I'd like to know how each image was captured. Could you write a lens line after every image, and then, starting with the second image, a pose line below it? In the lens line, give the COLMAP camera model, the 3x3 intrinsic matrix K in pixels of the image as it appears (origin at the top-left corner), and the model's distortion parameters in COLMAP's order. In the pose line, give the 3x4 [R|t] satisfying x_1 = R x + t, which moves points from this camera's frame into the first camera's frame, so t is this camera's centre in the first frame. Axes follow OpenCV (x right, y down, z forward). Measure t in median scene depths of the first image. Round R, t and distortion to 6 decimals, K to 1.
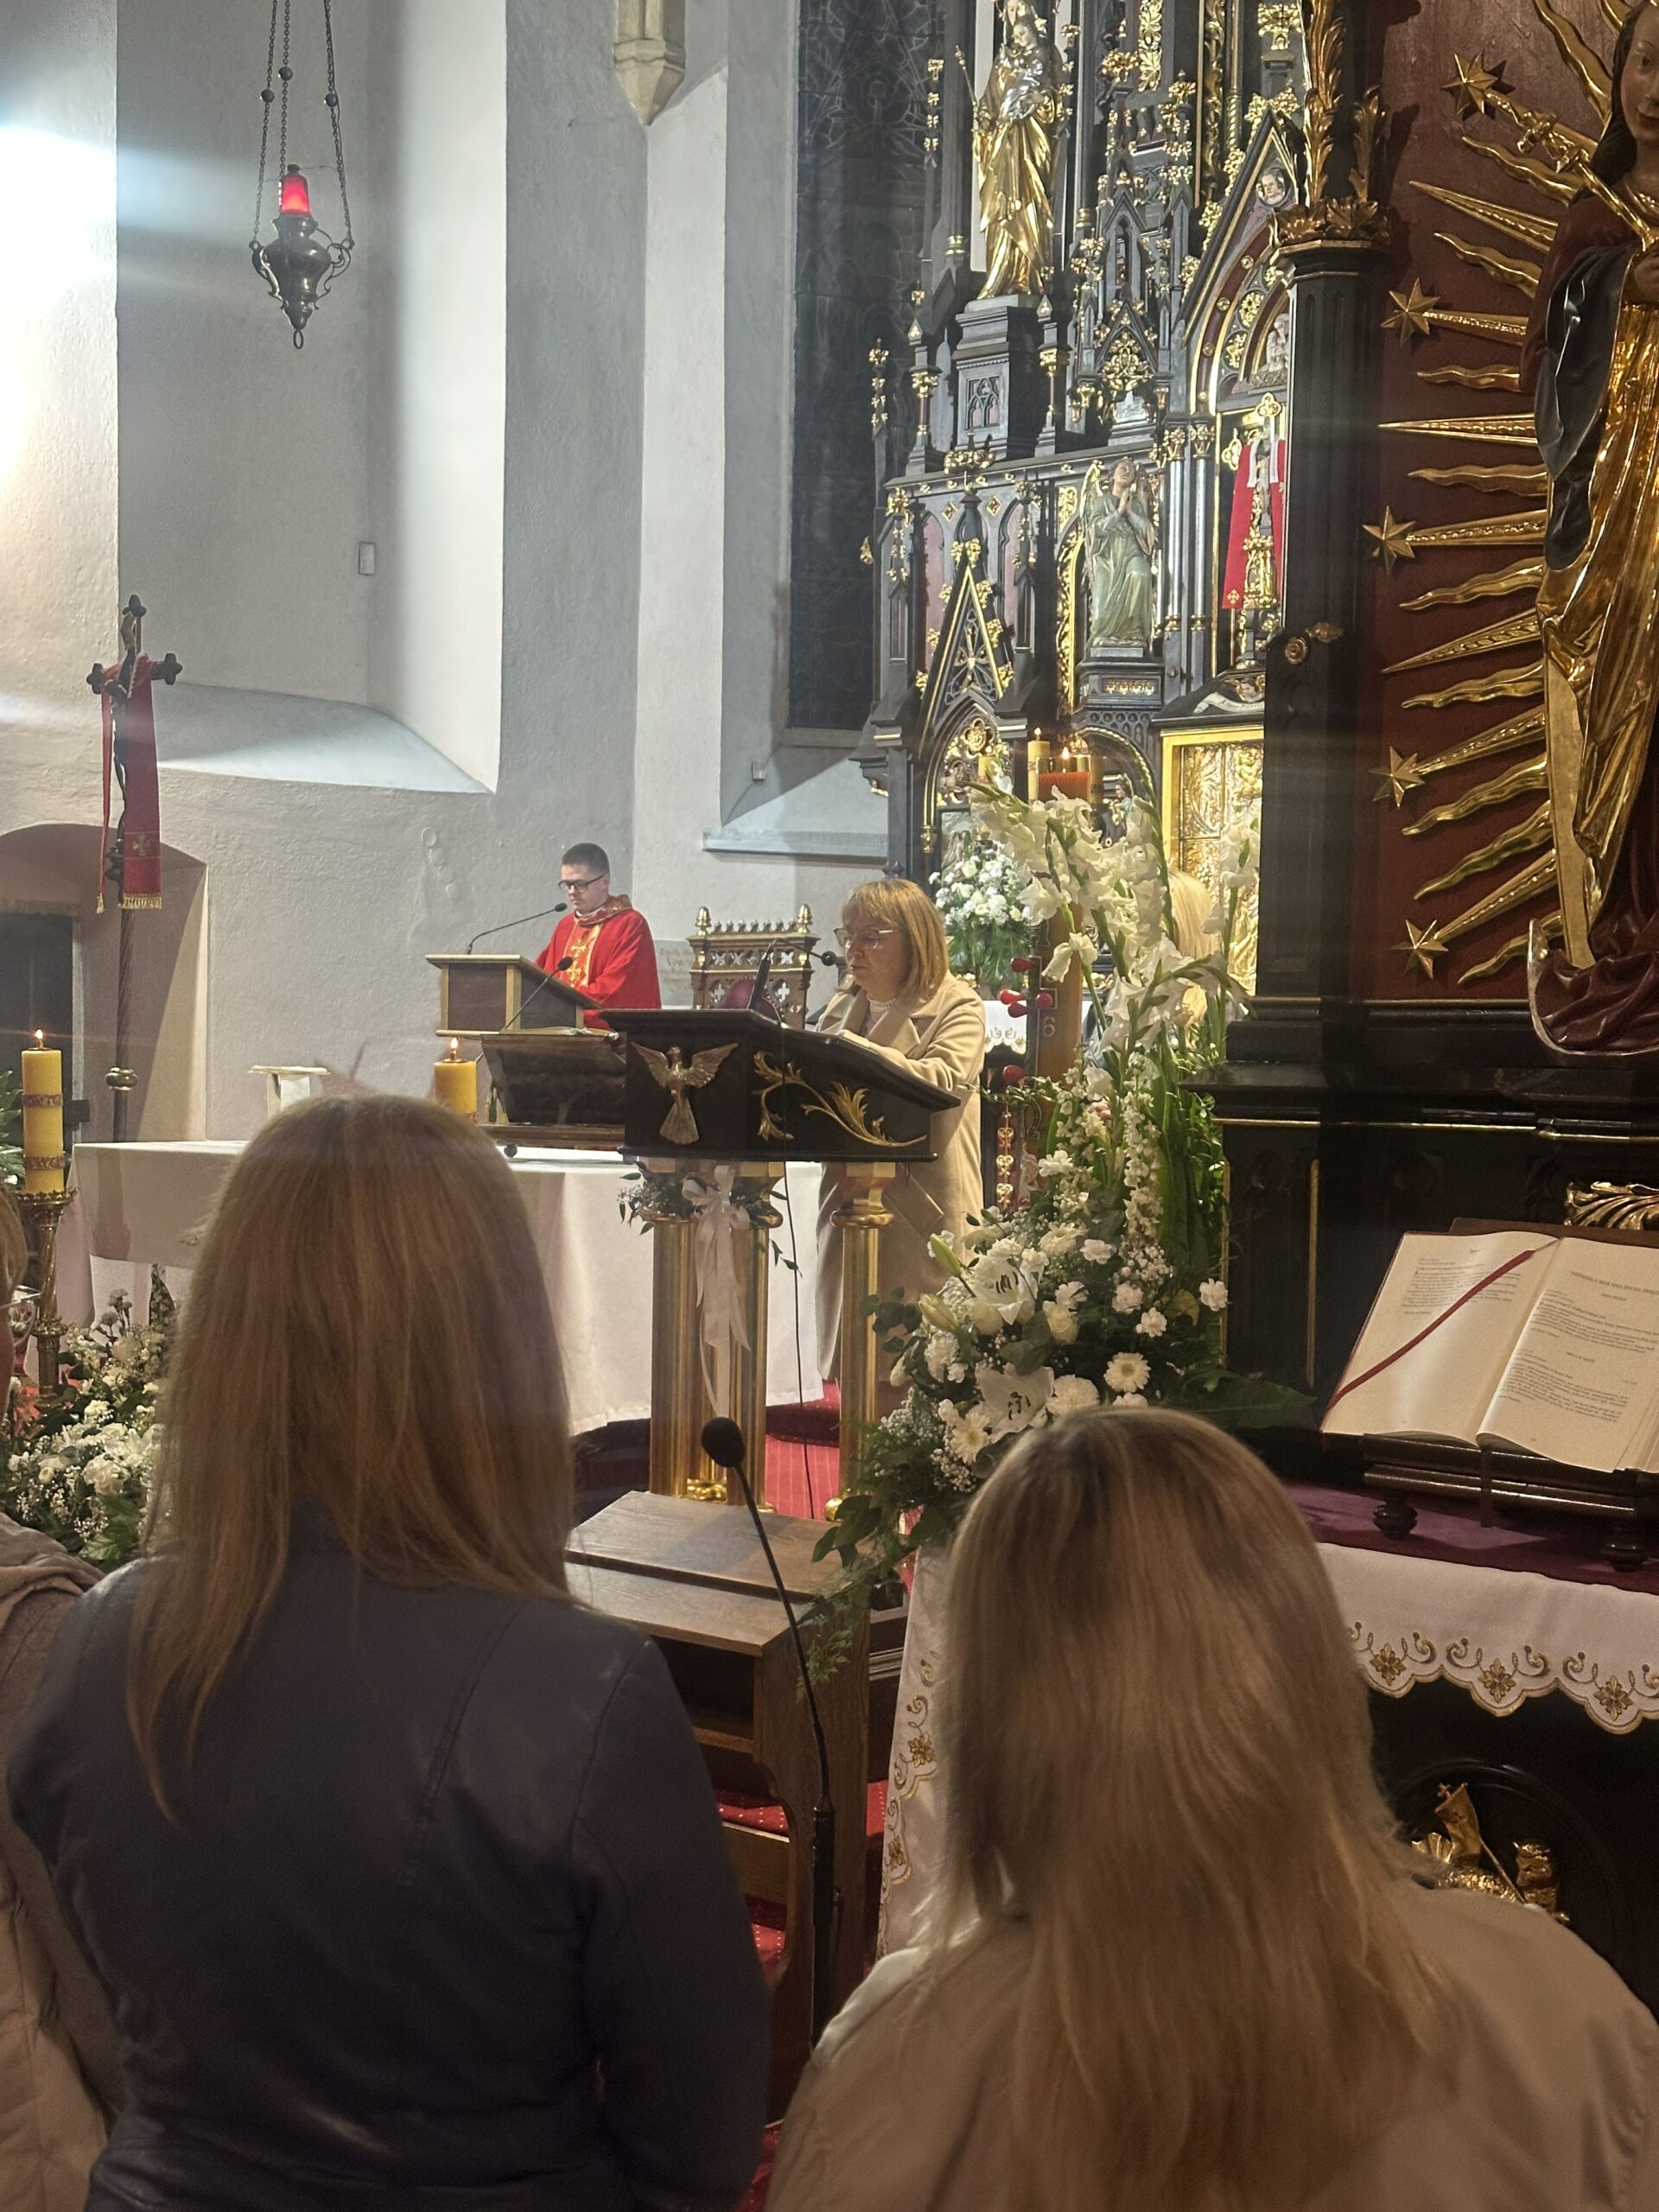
lens RADIAL K [[3063.0, 0, 852.9], [0, 3063.0, 1123.8], [0, 0, 1]] dist [0.095086, 0.000000]
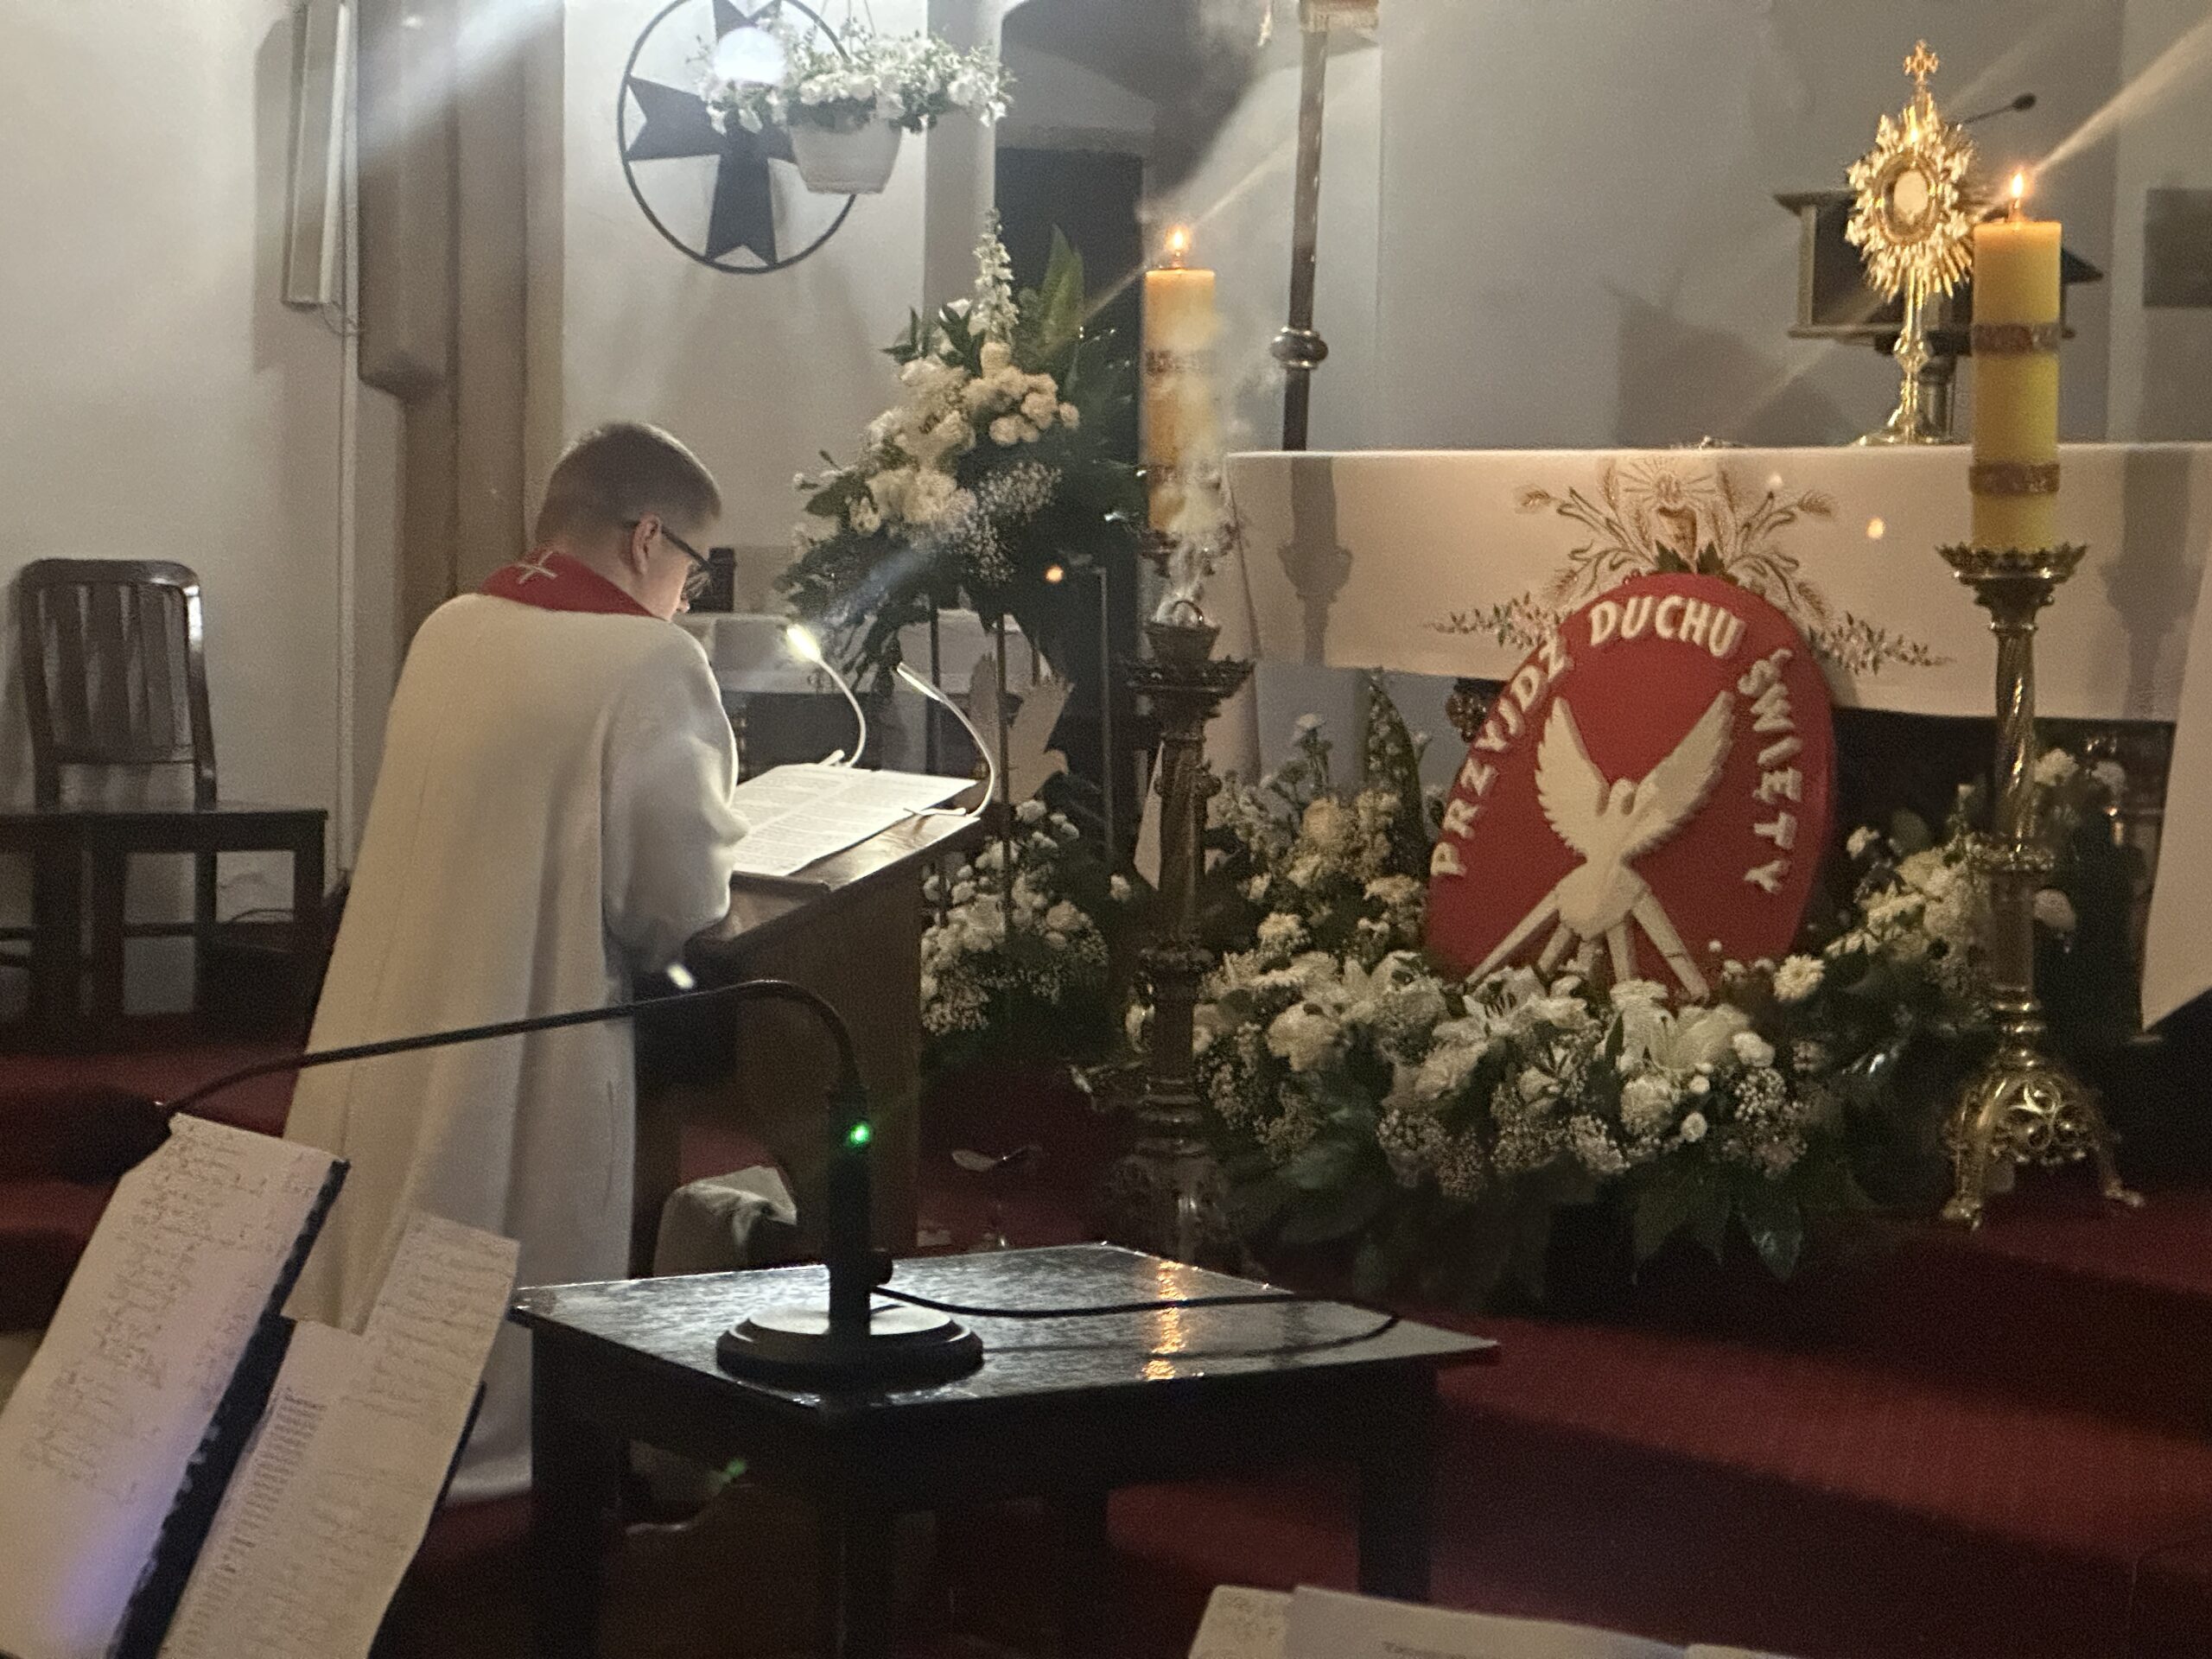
lens RADIAL K [[4930.2, 0, 1149.1], [0, 4930.2, 764.2], [0, 0, 1]] dist [0.089893, 0.000000]
pose [[0.976375, 0.012068, -0.215746, -0.084423], [-0.008749, 0.999828, 0.016329, 0.051795], [0.215906, -0.014056, 0.976313, 0.157530]]
